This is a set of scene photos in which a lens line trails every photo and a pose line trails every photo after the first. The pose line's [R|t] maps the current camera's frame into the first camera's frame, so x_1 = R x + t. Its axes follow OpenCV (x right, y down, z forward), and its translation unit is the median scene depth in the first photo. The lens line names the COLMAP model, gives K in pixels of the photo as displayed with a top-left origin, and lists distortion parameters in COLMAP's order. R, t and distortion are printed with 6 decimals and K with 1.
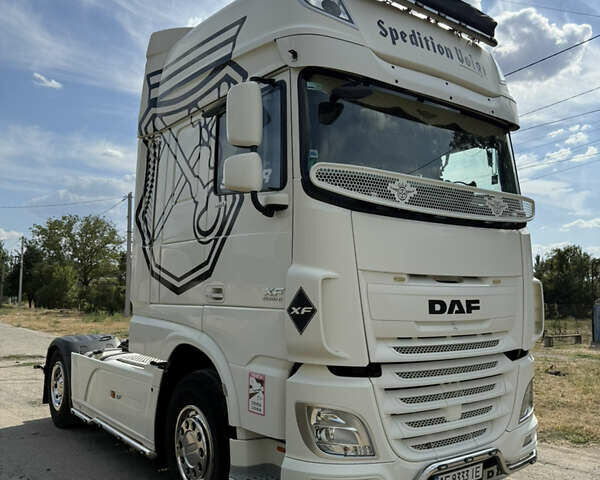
lens RADIAL K [[588.0, 0, 300.9], [0, 588.0, 230.6], [0, 0, 1]] dist [0.221008, -0.490404]
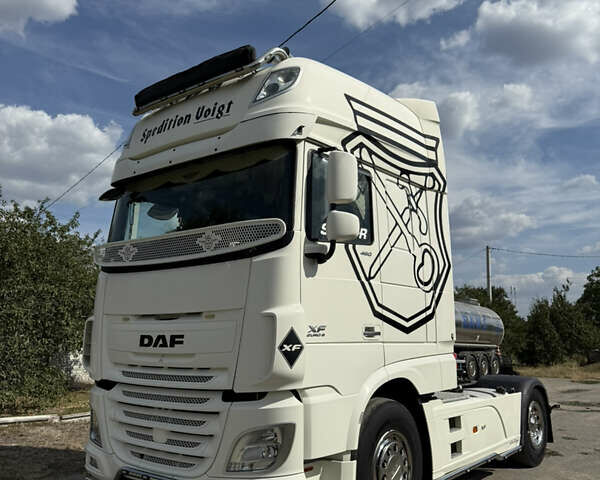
lens RADIAL K [[563.6, 0, 300.0], [0, 563.6, 240.0], [0, 0, 1]] dist [0.210155, -0.404163]
pose [[0.207263, -0.167705, -0.963803, 1.430571], [0.089955, 0.984290, -0.151925, 0.129591], [0.974141, -0.055210, 0.219093, 1.045383]]
